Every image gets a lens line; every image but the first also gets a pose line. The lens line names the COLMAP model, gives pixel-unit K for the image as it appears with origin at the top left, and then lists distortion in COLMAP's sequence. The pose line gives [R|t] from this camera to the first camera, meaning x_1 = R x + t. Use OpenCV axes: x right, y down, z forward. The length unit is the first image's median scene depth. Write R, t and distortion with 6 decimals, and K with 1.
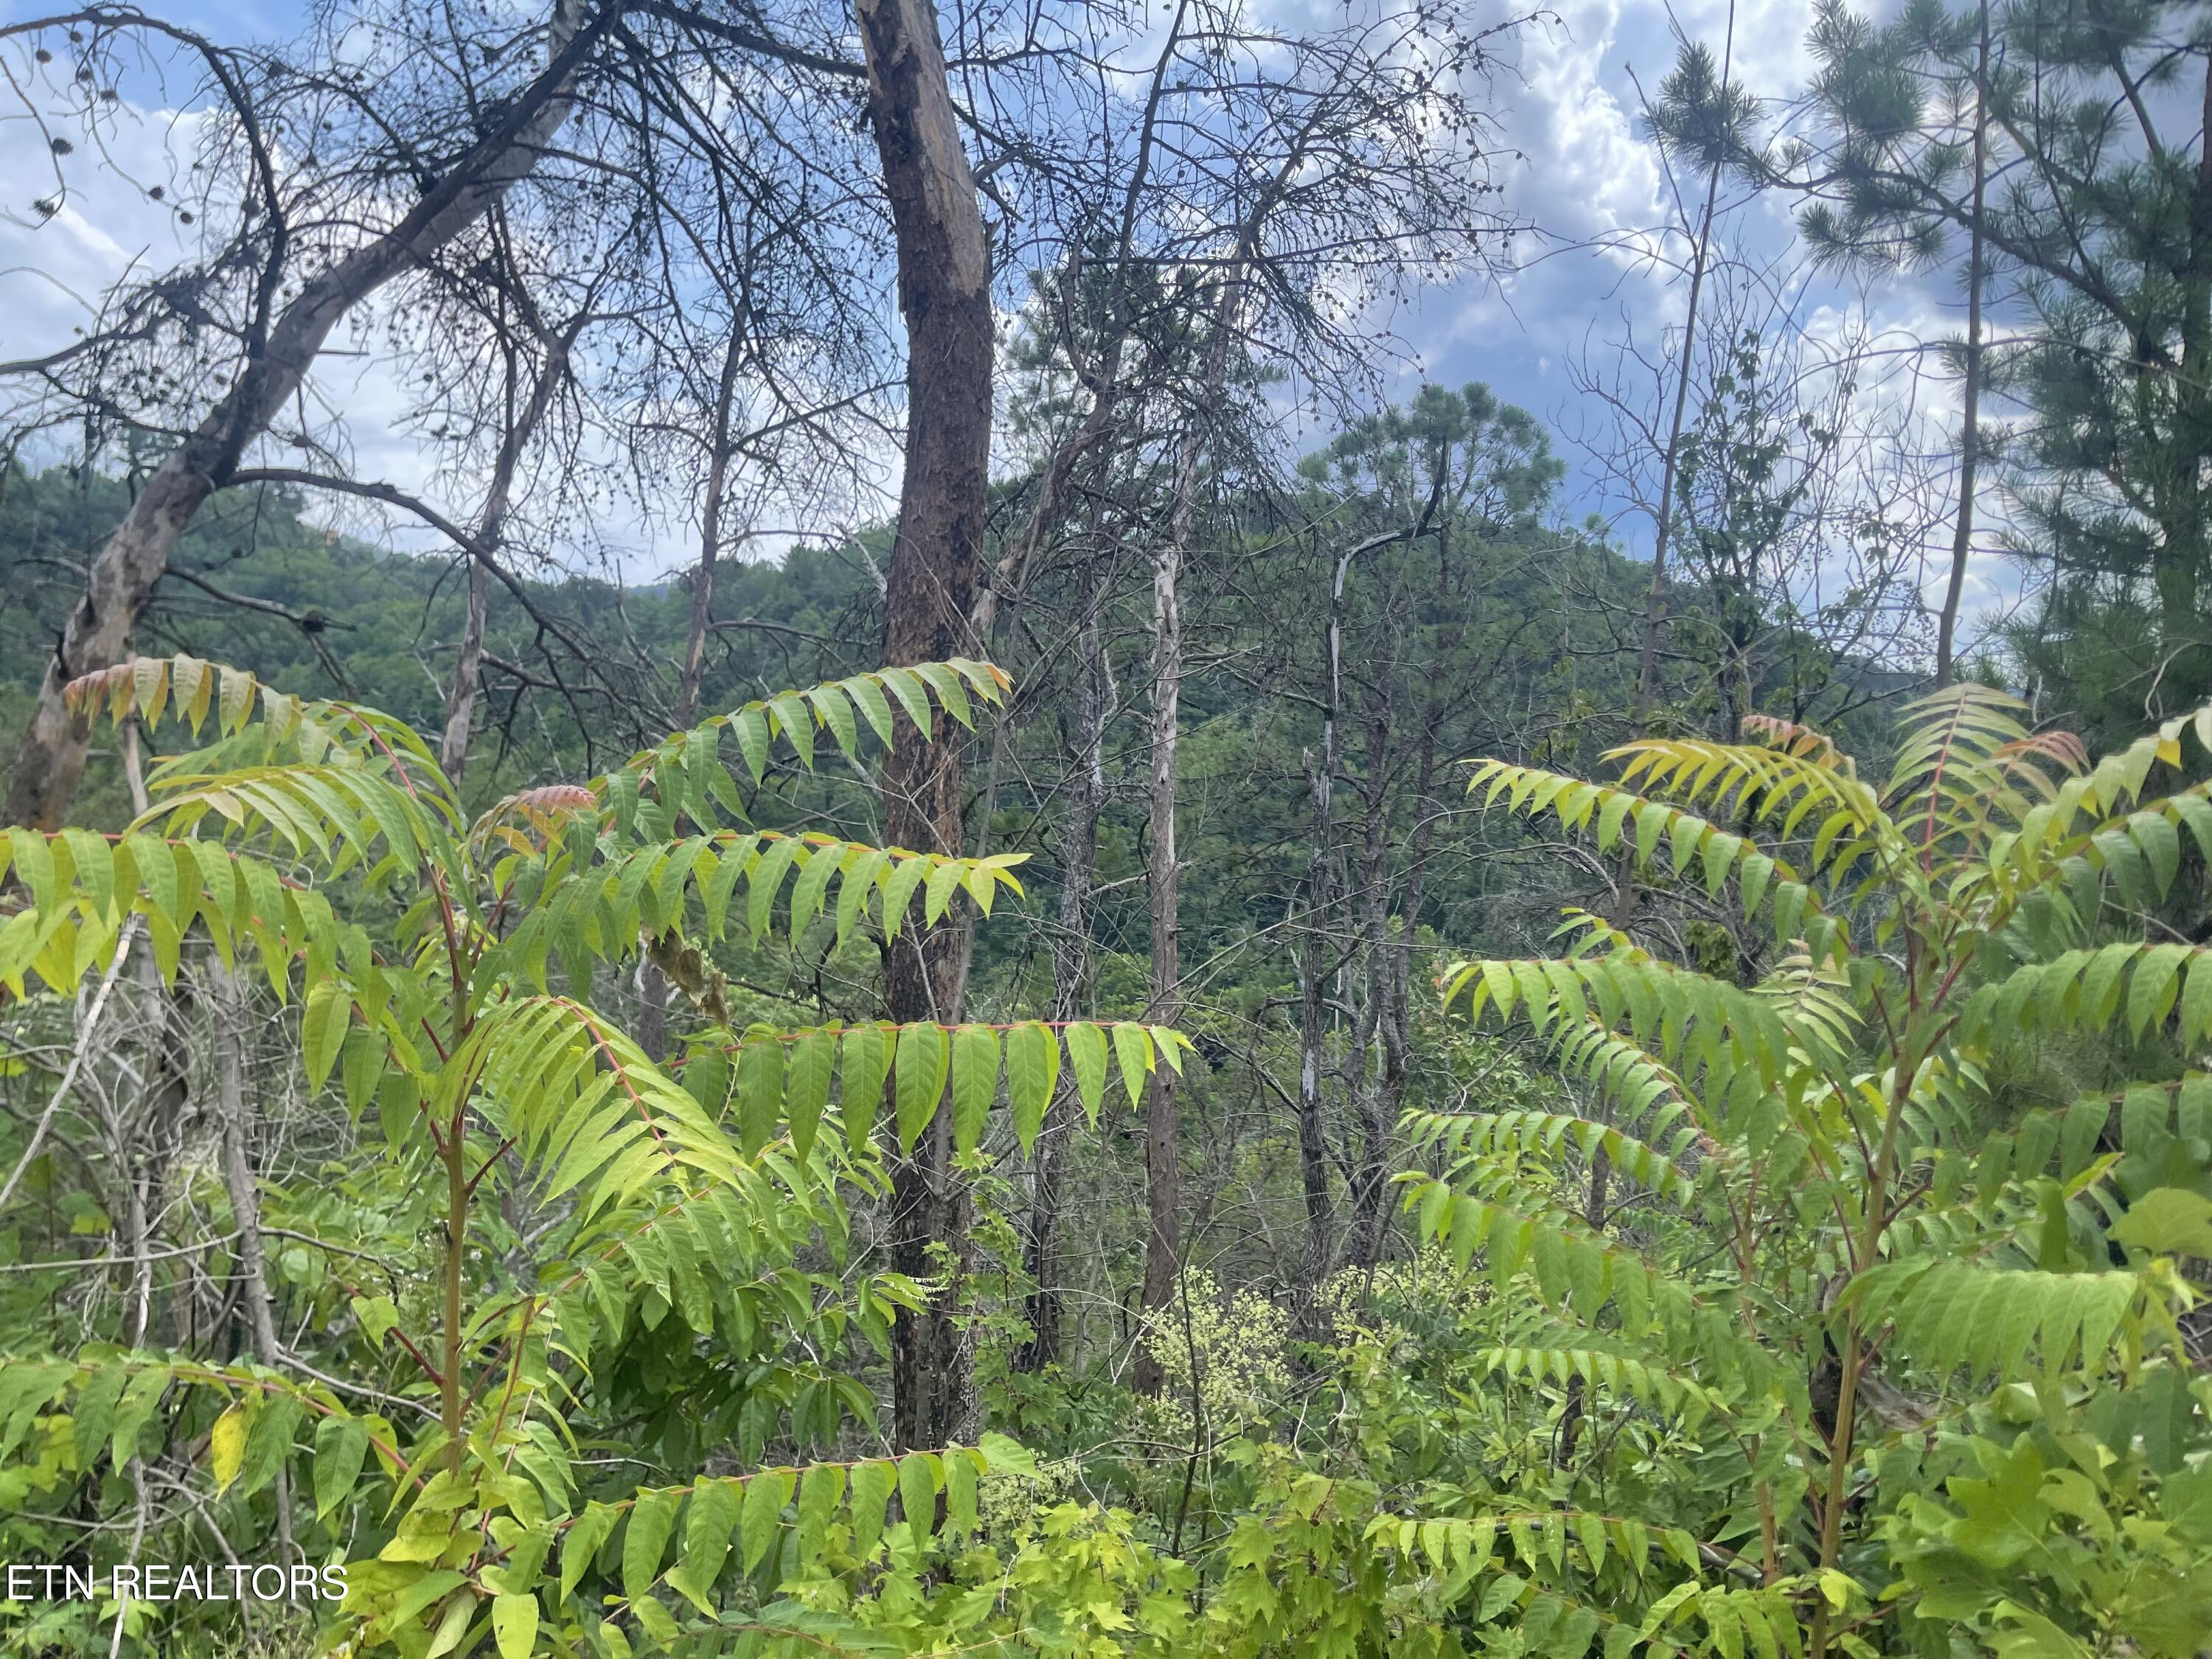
lens RADIAL K [[1649.3, 0, 1107.8], [0, 1649.3, 819.2], [0, 0, 1]] dist [0.100449, -0.140412]
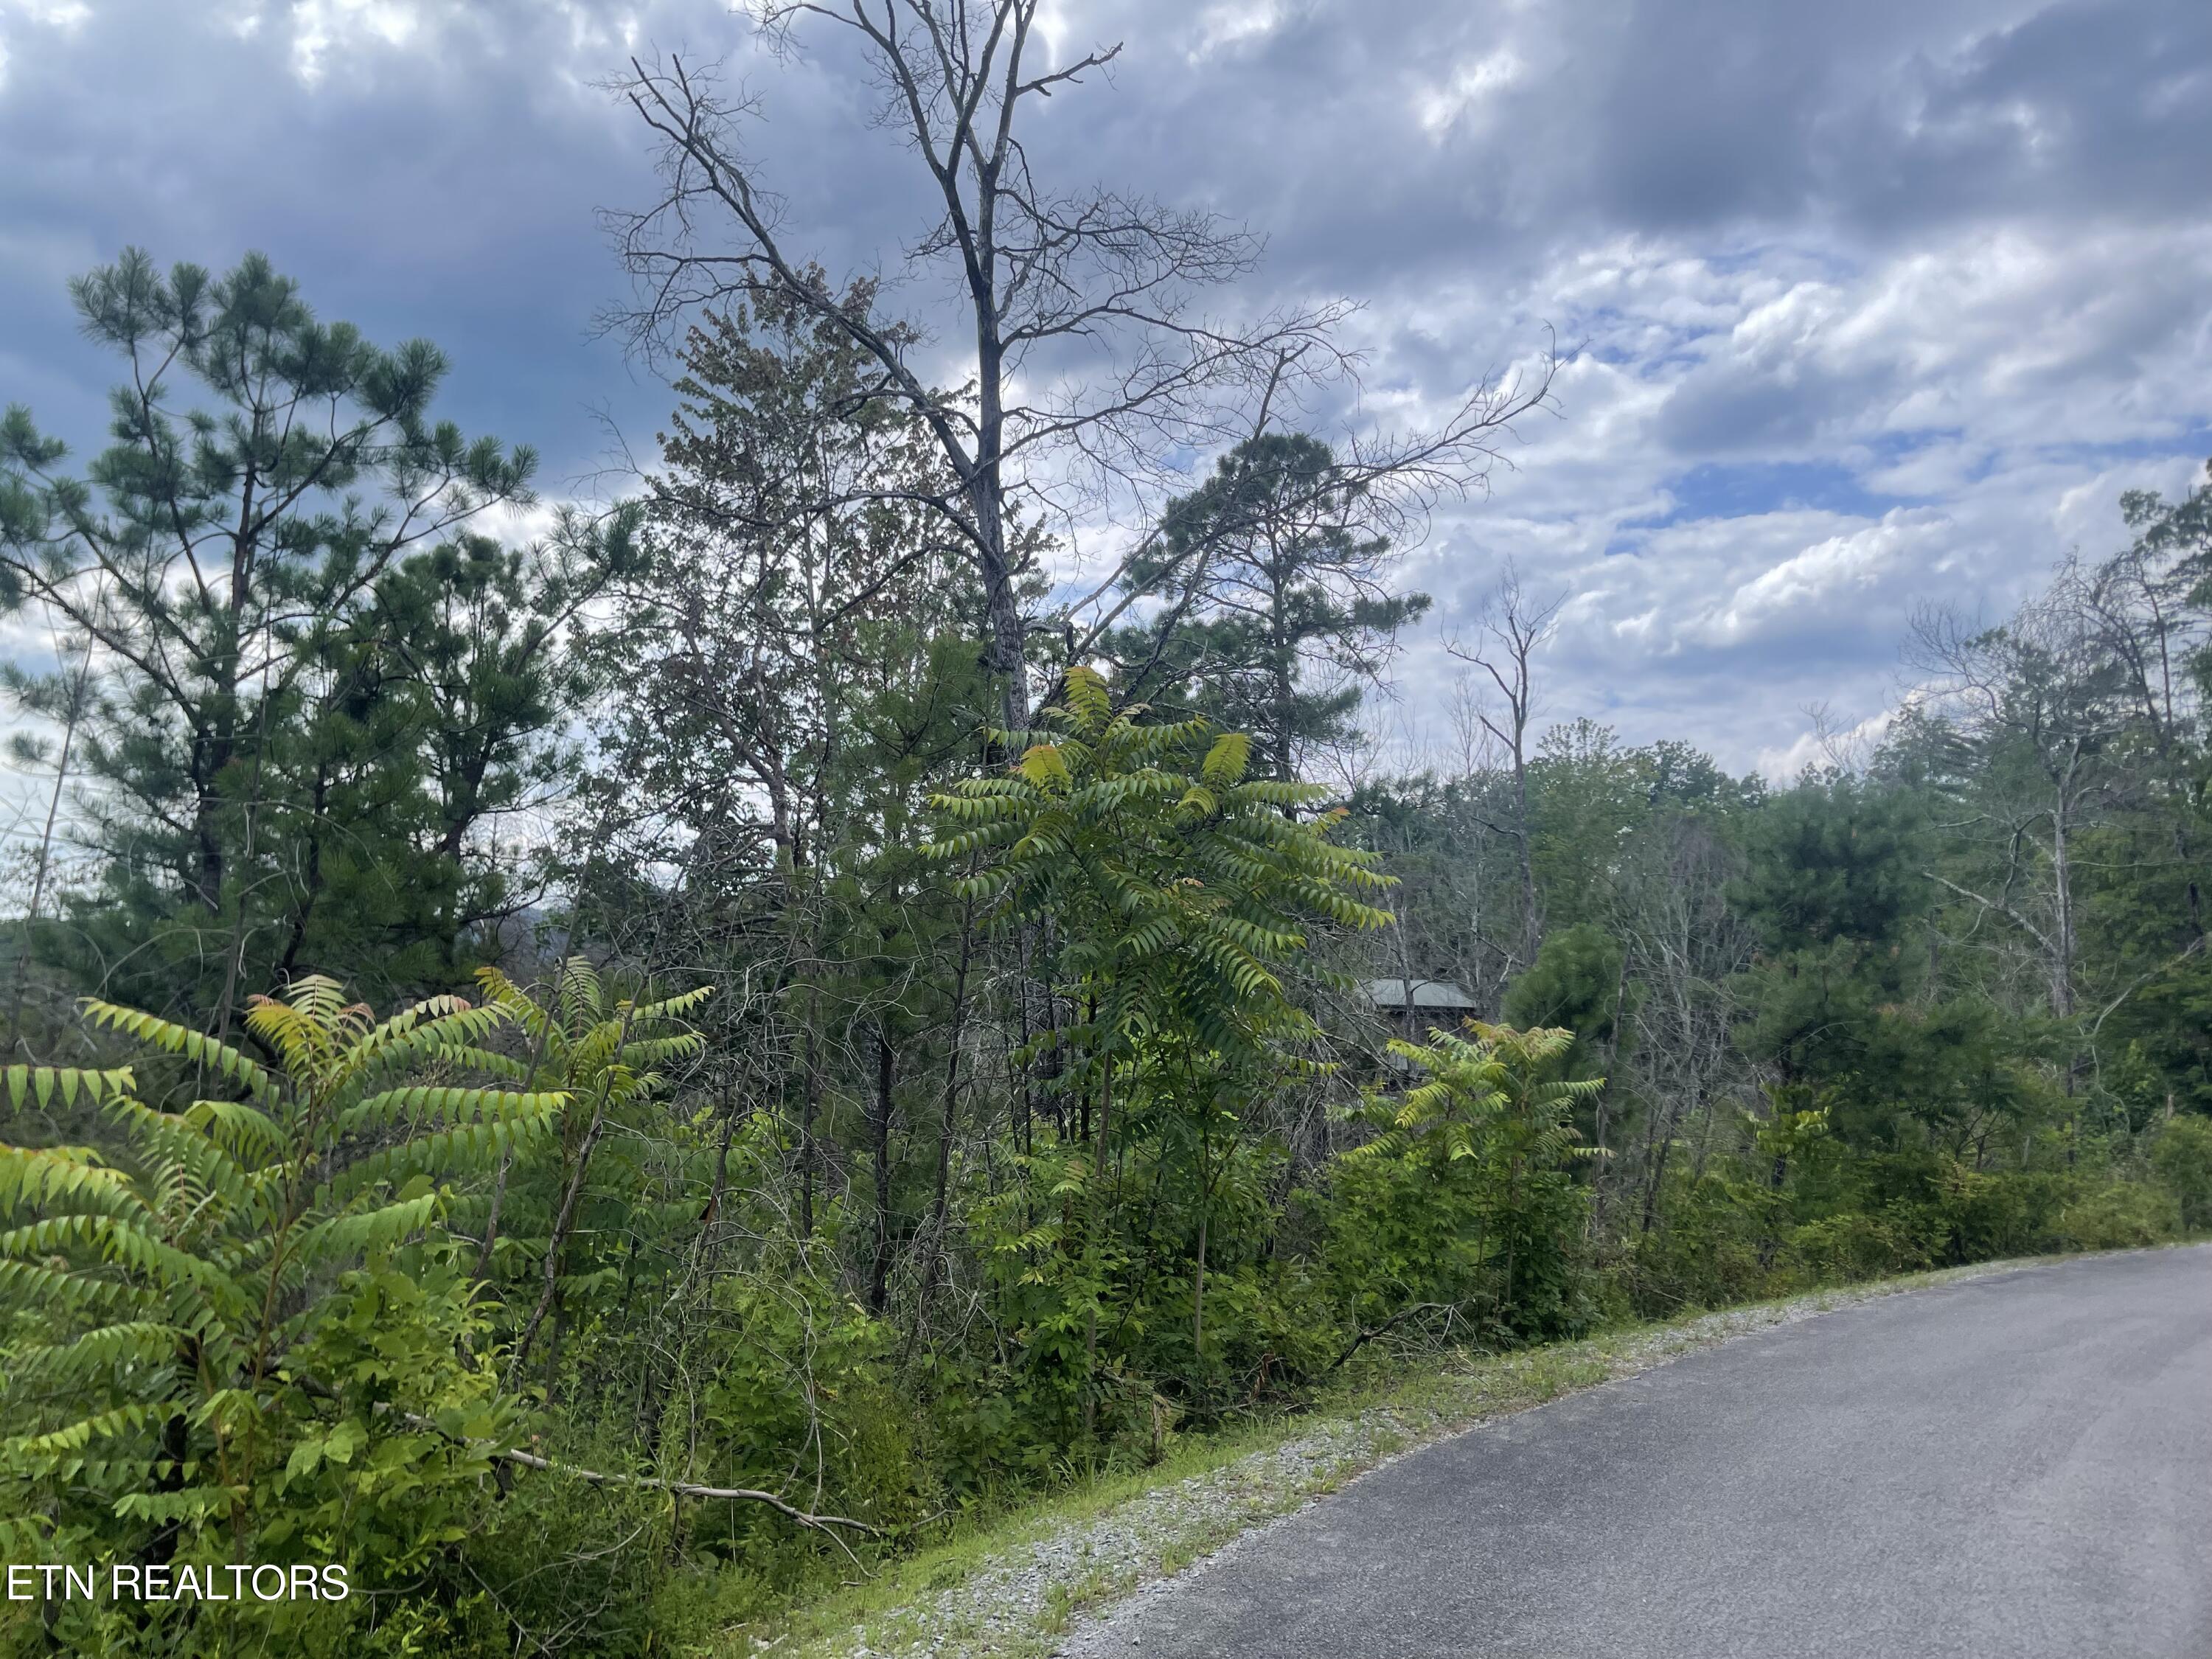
lens RADIAL K [[1668.1, 0, 1079.3], [0, 1668.1, 789.1], [0, 0, 1]] dist [0.057143, -0.082226]
pose [[0.405259, 0.092530, 0.909507, -0.207092], [0.039566, 0.992157, -0.118569, -0.004685], [-0.913345, 0.084037, 0.398420, -0.158538]]
